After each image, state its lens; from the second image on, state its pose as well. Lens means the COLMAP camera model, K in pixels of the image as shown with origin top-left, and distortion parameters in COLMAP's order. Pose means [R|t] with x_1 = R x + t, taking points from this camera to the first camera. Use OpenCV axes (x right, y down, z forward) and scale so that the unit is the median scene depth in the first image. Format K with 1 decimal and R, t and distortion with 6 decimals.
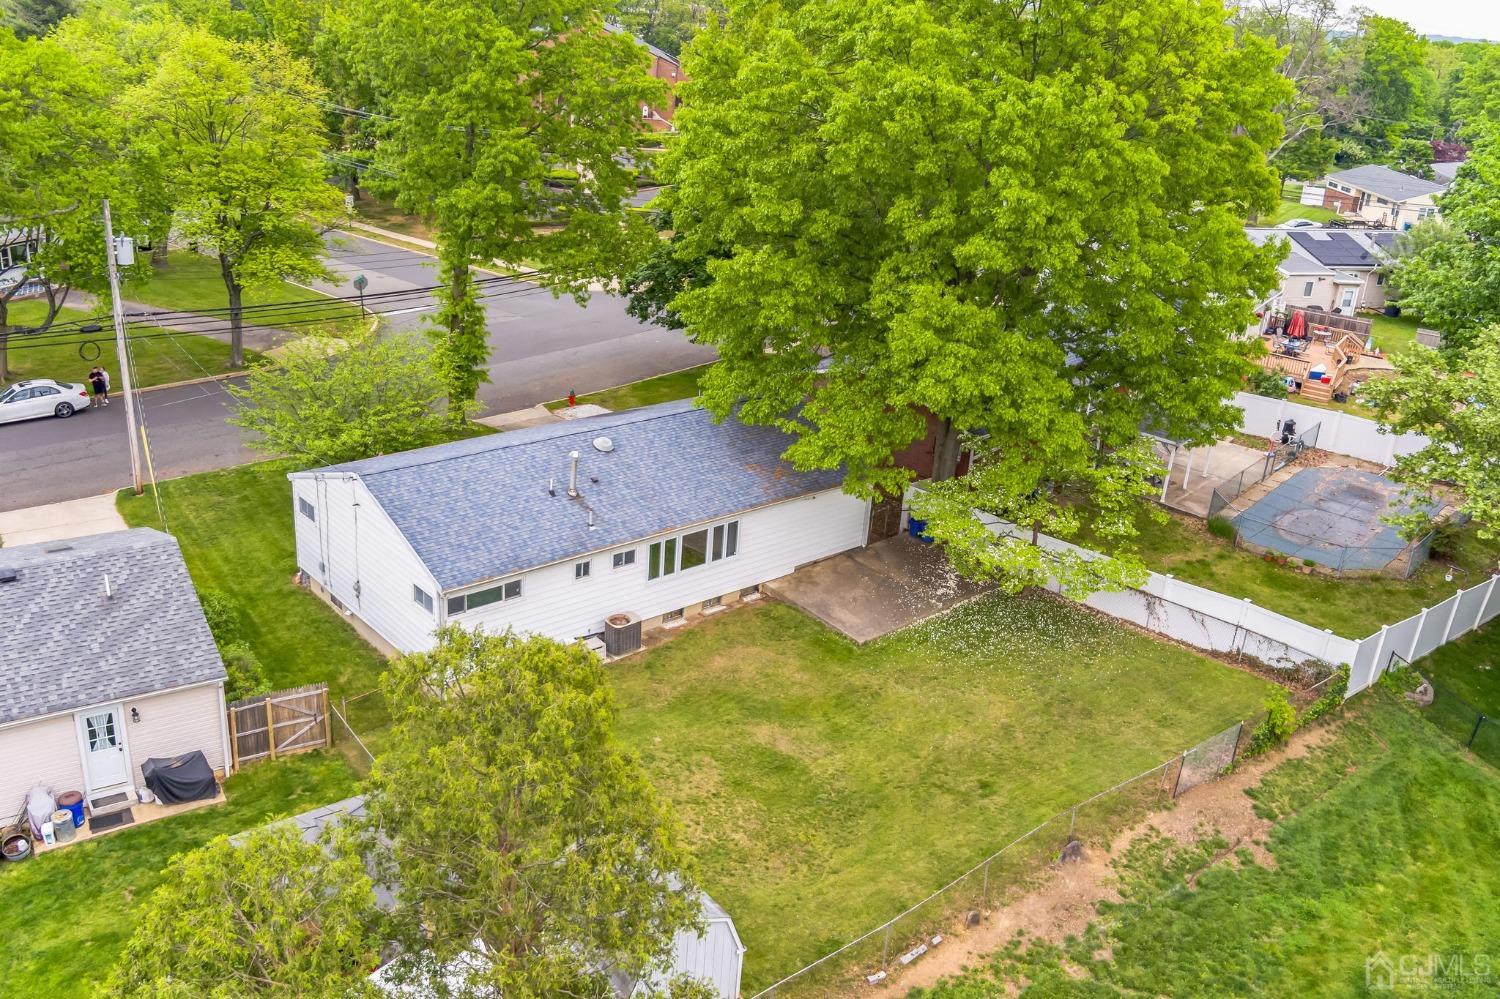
lens RADIAL K [[1432.6, 0, 753.6], [0, 1432.6, 506.2], [0, 0, 1]] dist [-0.074312, 0.000000]
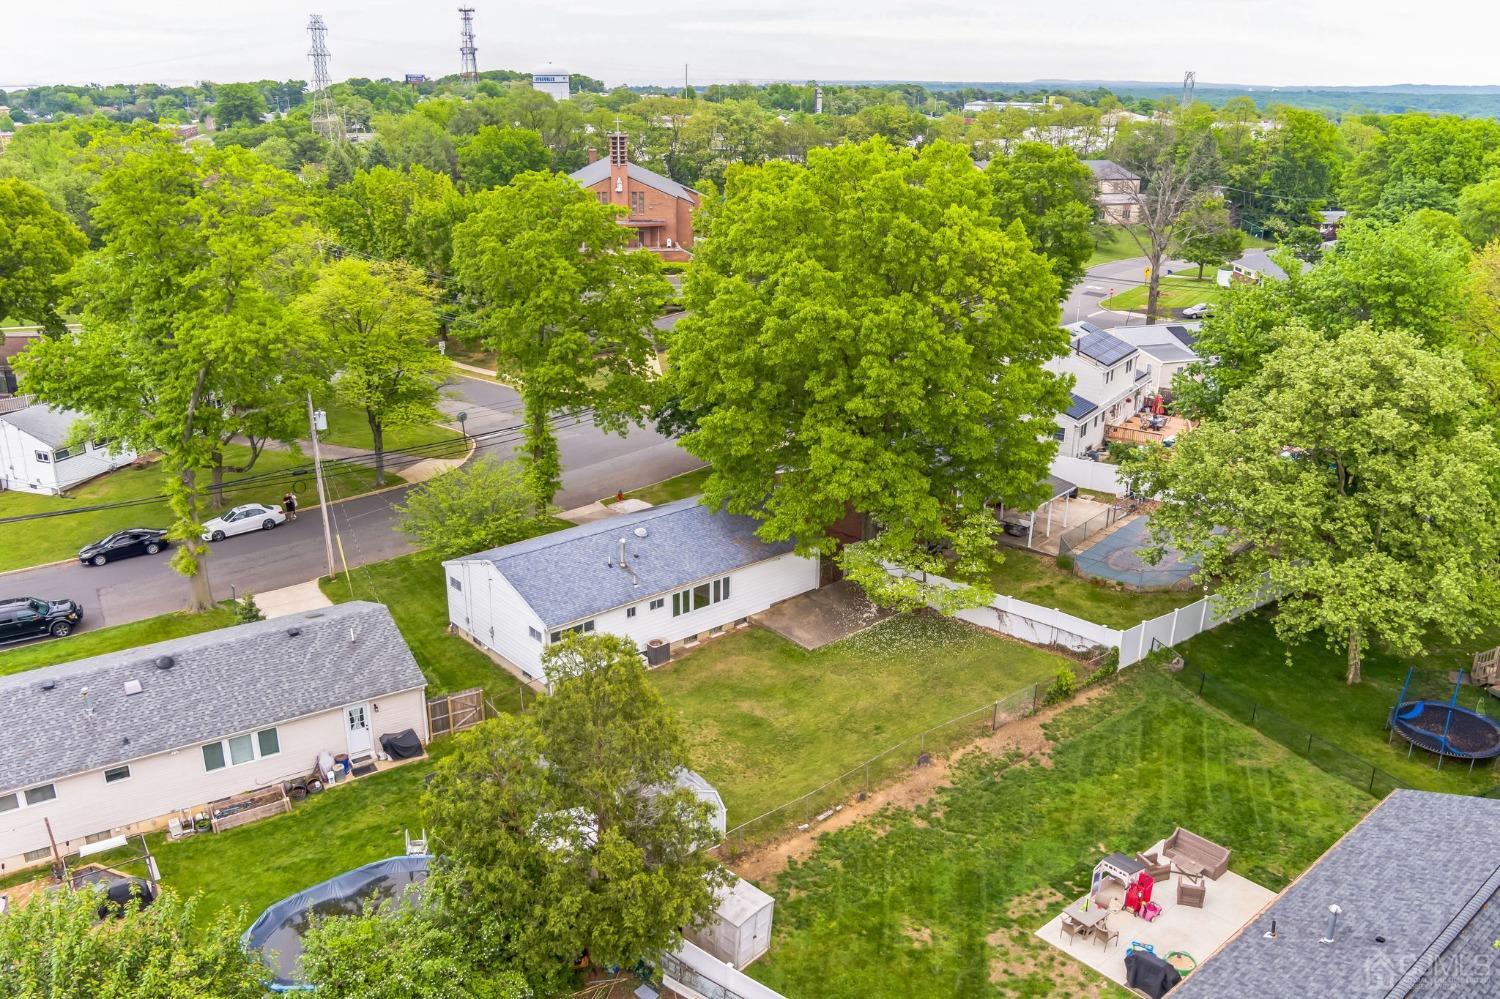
lens RADIAL K [[1432.6, 0, 757.0], [0, 1432.6, 493.1], [0, 0, 1]] dist [-0.074312, 0.000000]
pose [[0.997808, -0.056675, -0.034157, 0.081857], [0.055014, 0.997343, -0.047759, -0.004538], [0.036773, 0.045775, 0.998275, -0.591050]]
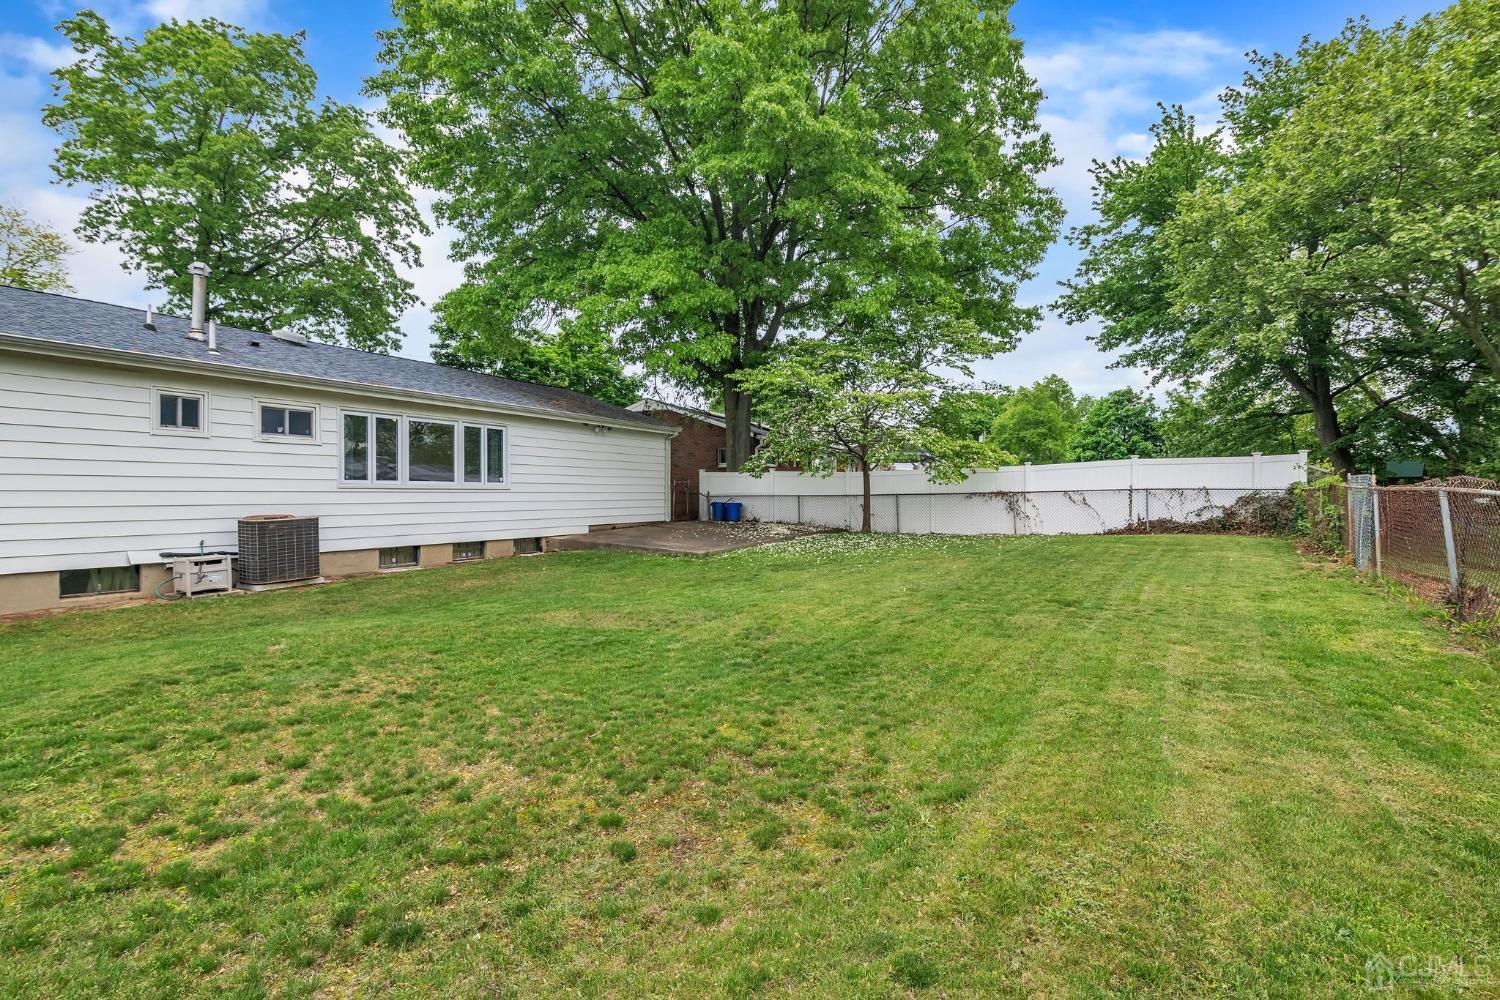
lens RADIAL K [[687.4, 0, 752.7], [0, 687.4, 499.7], [0, 0, 1]] dist [0.003269, 0.001174]
pose [[0.949892, -0.075340, 0.303363, 0.001183], [0.183039, 0.920786, -0.344456, 0.194072], [-0.253381, 0.382723, 0.888437, 0.710688]]
